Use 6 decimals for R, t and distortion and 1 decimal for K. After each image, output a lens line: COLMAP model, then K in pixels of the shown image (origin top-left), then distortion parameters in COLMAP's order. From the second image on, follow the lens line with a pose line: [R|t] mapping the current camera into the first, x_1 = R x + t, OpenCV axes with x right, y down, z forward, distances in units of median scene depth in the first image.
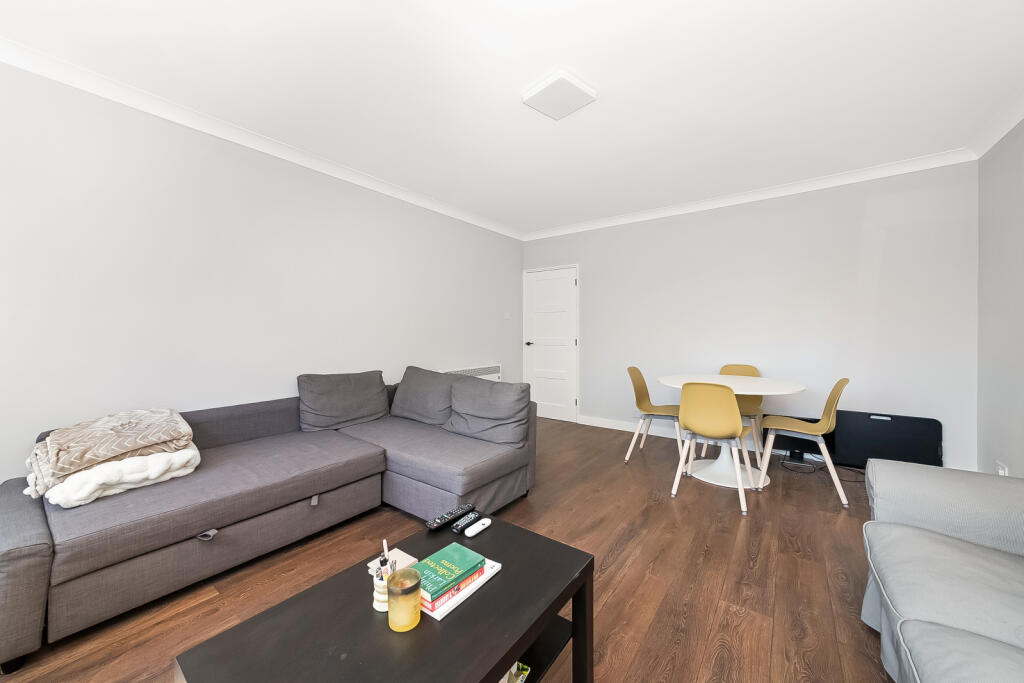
lens RADIAL K [[380.7, 0, 512.0], [0, 380.7, 341.5], [0, 0, 1]] dist [-0.001835, -0.000135]
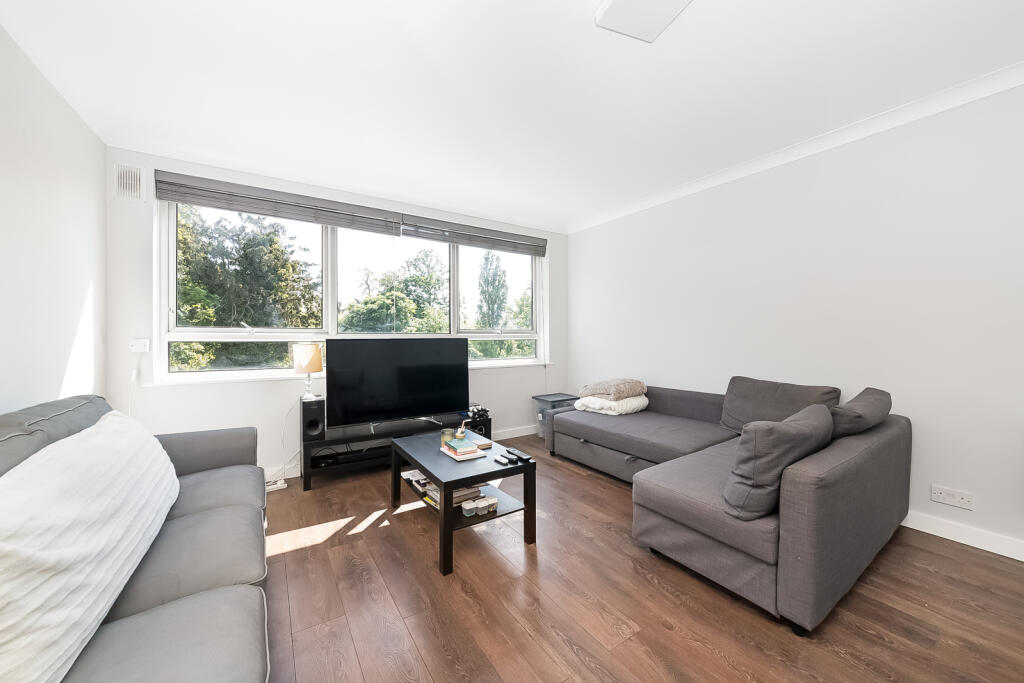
lens RADIAL K [[380.7, 0, 512.0], [0, 380.7, 341.5], [0, 0, 1]] dist [-0.001835, -0.000135]
pose [[-0.345119, 0.013219, -0.938466, 0.757251], [-0.016774, 0.999654, 0.020250, -0.024526], [0.938409, 0.022731, -0.344778, 0.864392]]
